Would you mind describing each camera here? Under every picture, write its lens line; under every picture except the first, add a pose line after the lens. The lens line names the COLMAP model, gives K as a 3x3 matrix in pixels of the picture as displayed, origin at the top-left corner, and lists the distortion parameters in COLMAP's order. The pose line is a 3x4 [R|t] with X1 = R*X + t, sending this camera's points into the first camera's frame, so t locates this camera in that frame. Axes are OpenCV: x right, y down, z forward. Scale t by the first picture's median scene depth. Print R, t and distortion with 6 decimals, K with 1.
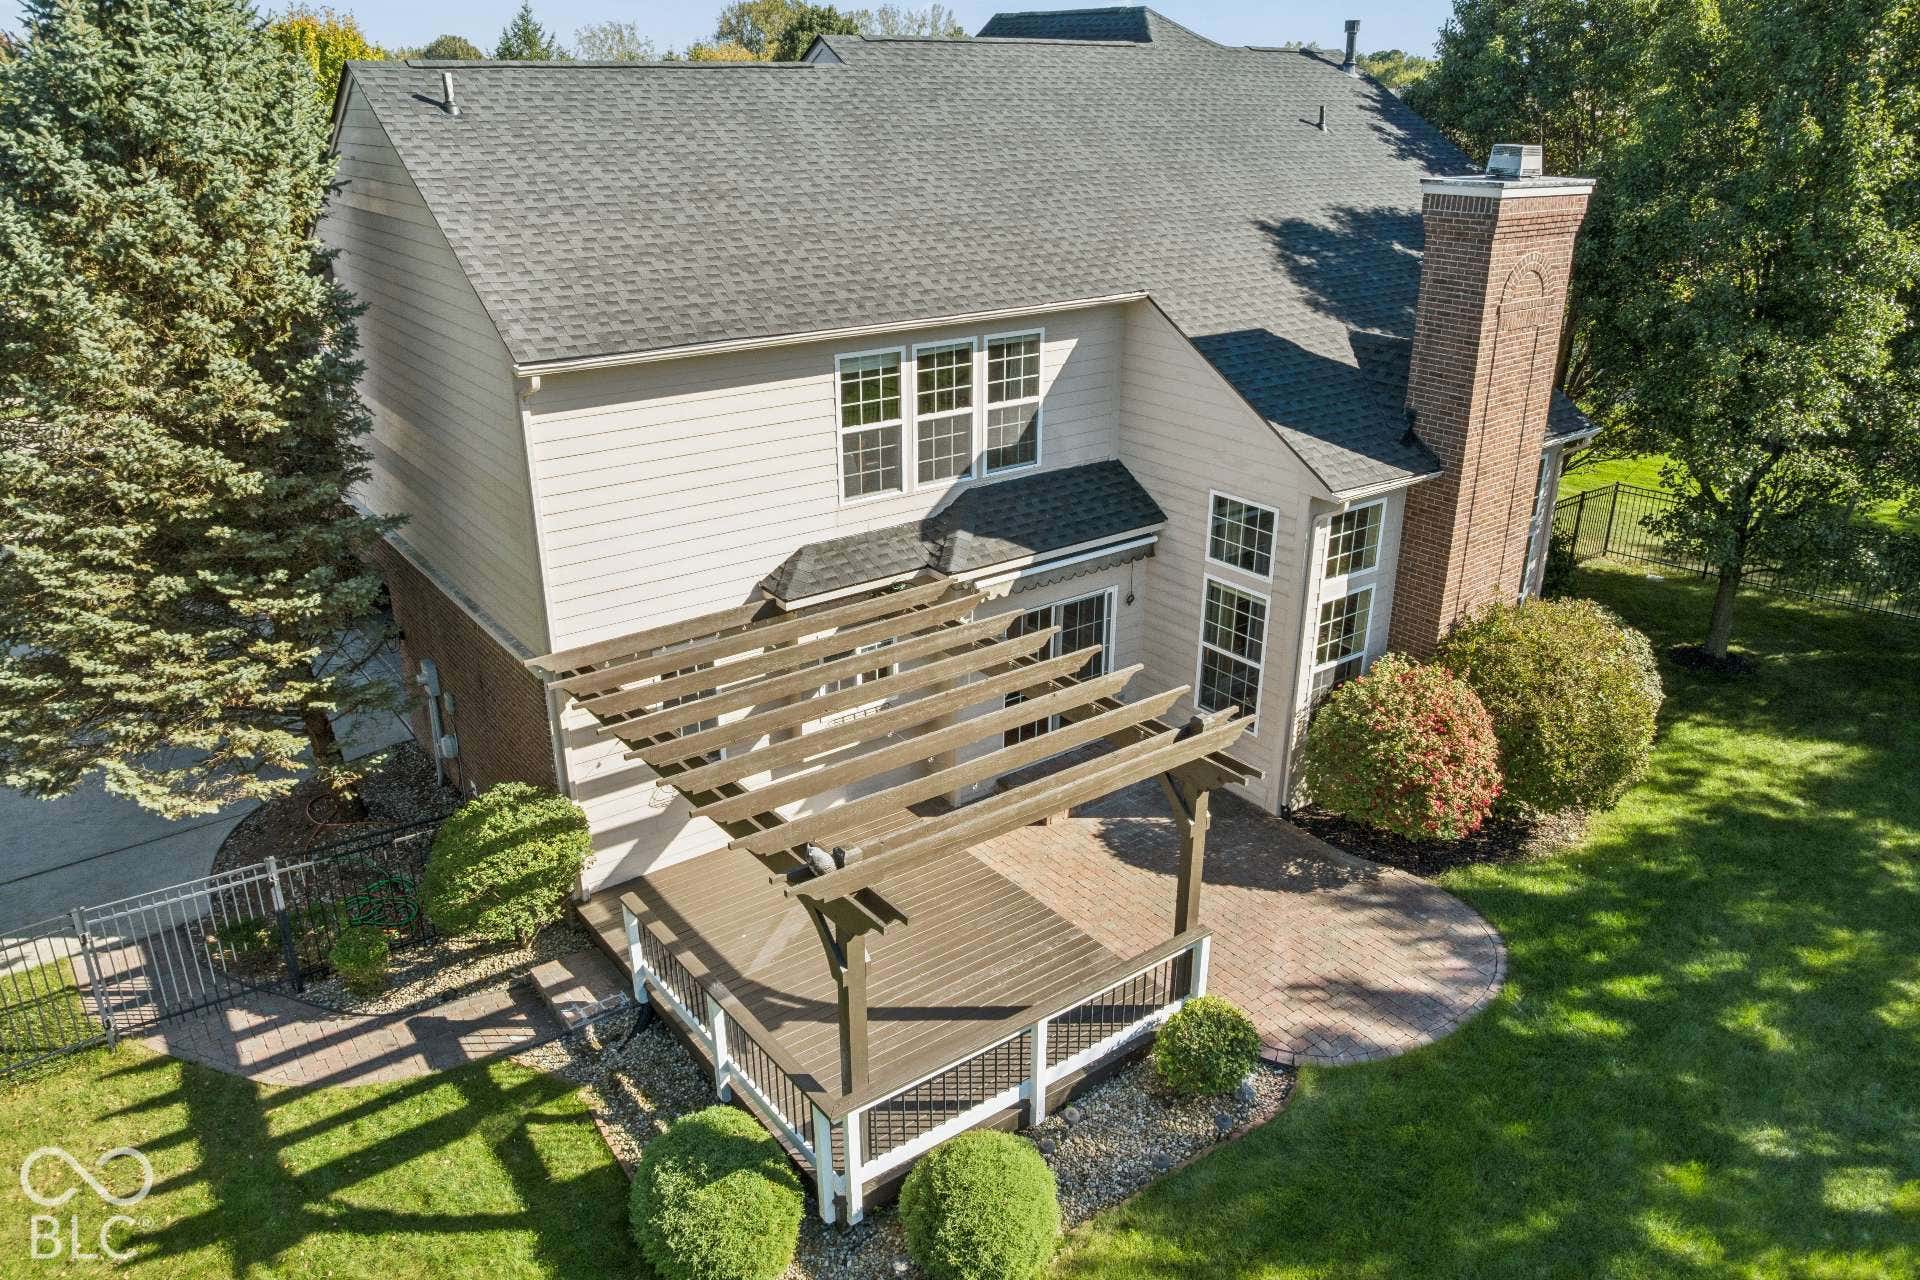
lens RADIAL K [[1338.5, 0, 960.0], [0, 1338.5, 640.0], [0, 0, 1]] dist [-0.025918, -0.000164]
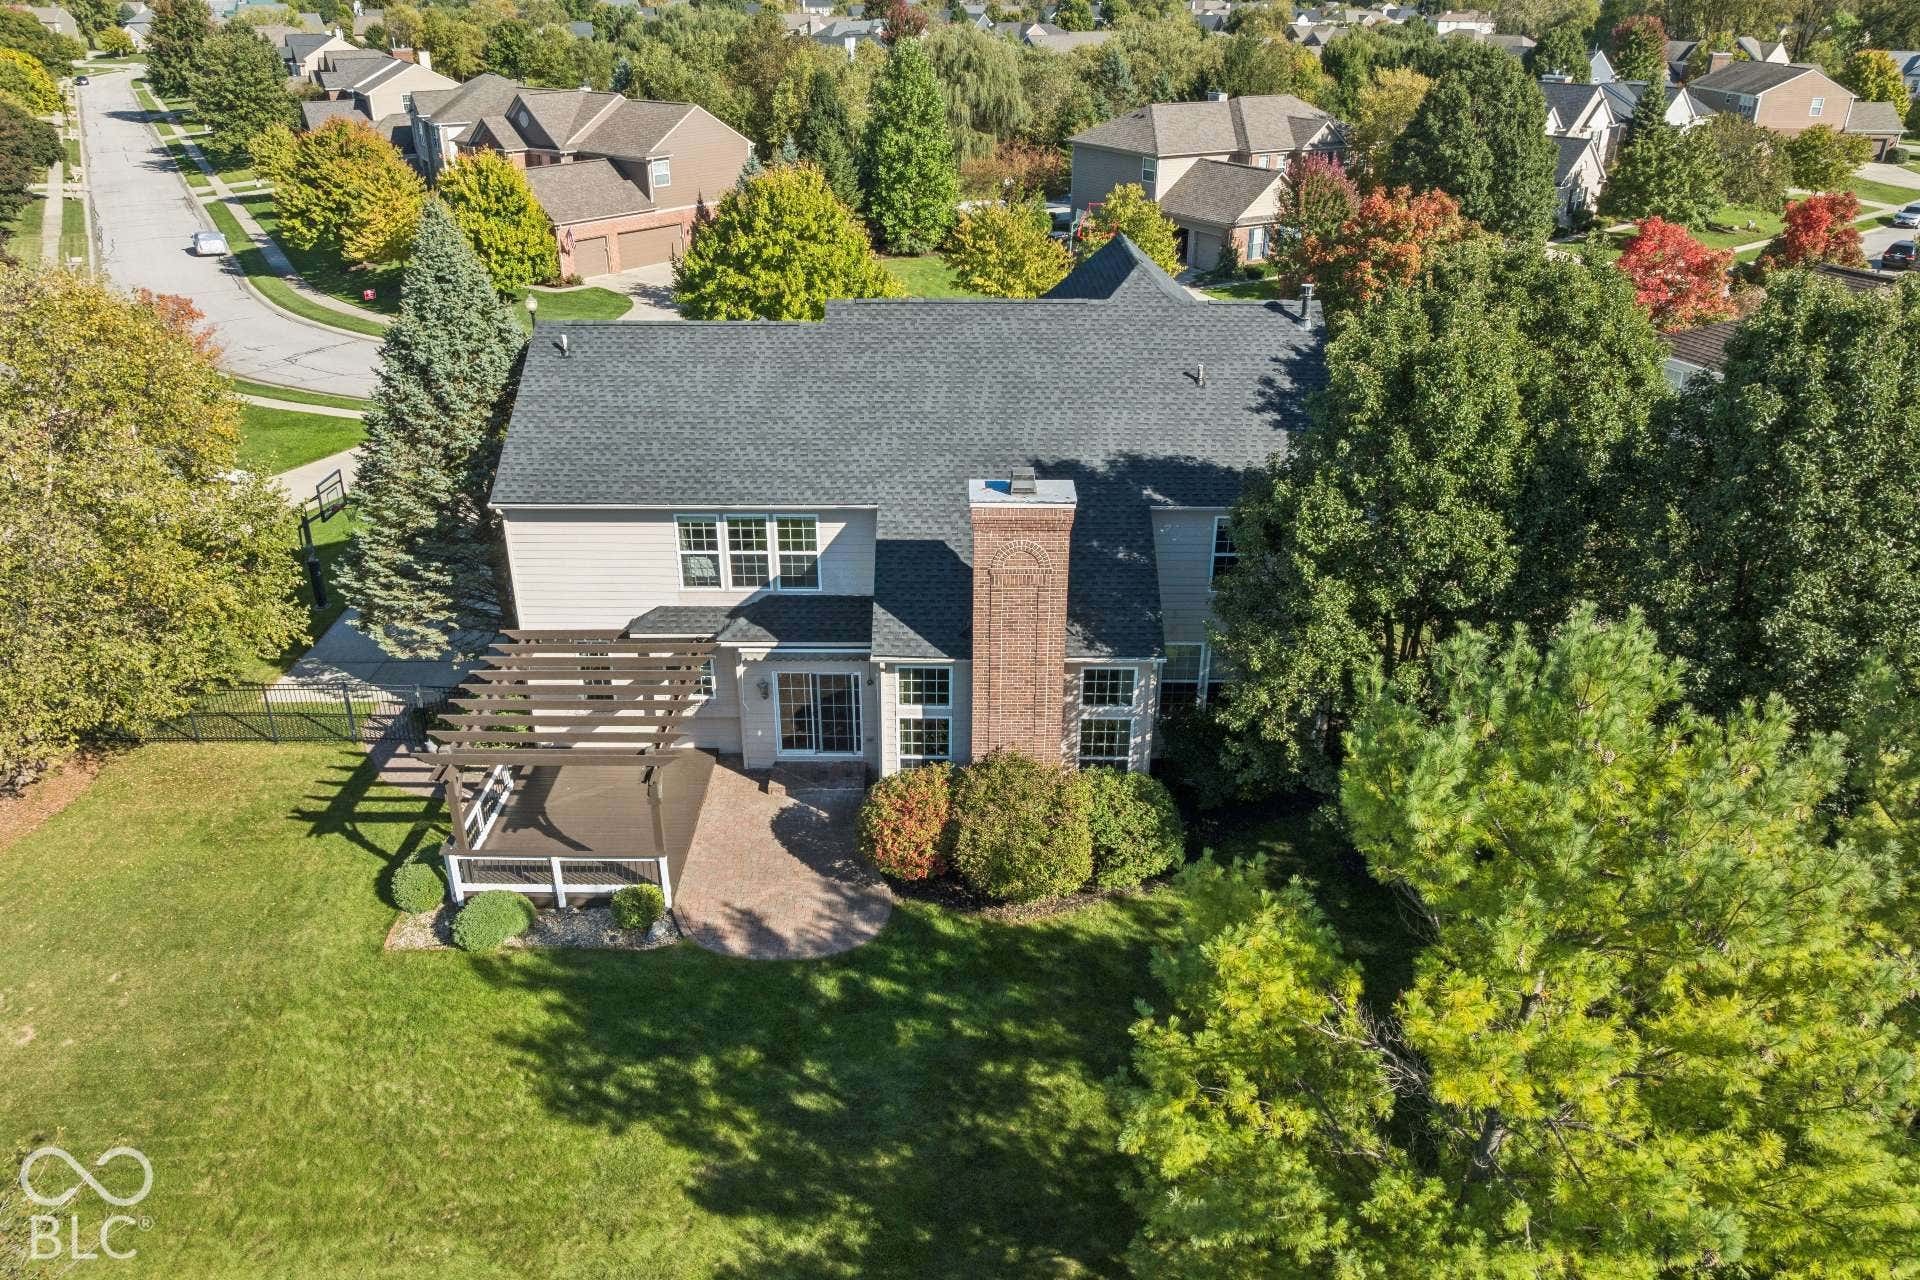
lens RADIAL K [[1338.5, 0, 960.0], [0, 1338.5, 640.0], [0, 0, 1]] dist [-0.025918, -0.000164]
pose [[0.804714, 0.265833, -0.530818, 1.243555], [-0.232852, 0.963827, 0.129683, -0.369146], [0.546091, 0.019244, 0.837505, -0.347567]]
